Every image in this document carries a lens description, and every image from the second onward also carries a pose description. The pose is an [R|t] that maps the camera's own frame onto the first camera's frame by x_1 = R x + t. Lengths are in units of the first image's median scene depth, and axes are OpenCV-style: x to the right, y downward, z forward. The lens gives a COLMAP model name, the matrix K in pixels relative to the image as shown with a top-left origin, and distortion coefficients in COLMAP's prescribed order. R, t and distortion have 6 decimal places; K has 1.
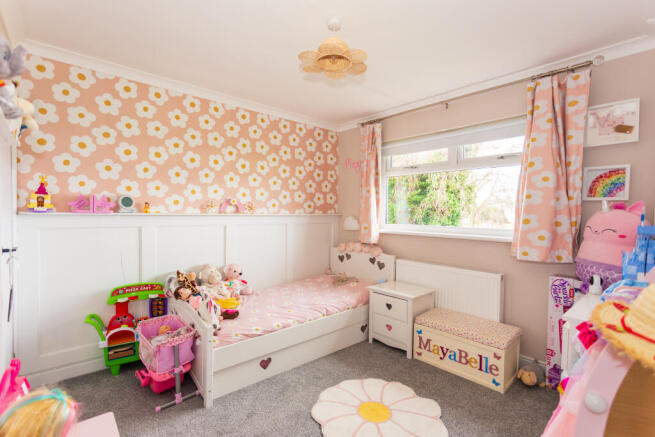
lens RADIAL K [[313.7, 0, 331.1], [0, 313.7, 216.9], [0, 0, 1]] dist [-0.010345, 0.000348]
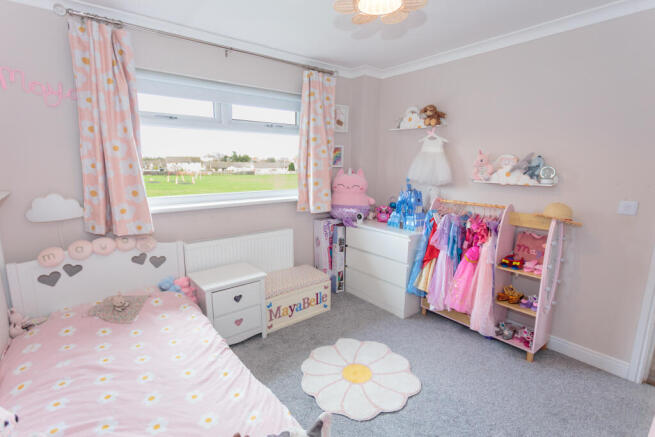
lens RADIAL K [[313.7, 0, 330.0], [0, 313.7, 218.3], [0, 0, 1]] dist [-0.010345, 0.000348]
pose [[0.050440, -0.186837, 0.981095, -0.657540], [0.009542, 0.982391, 0.186593, -0.083519], [-0.998682, -0.000050, 0.051334, 0.824840]]
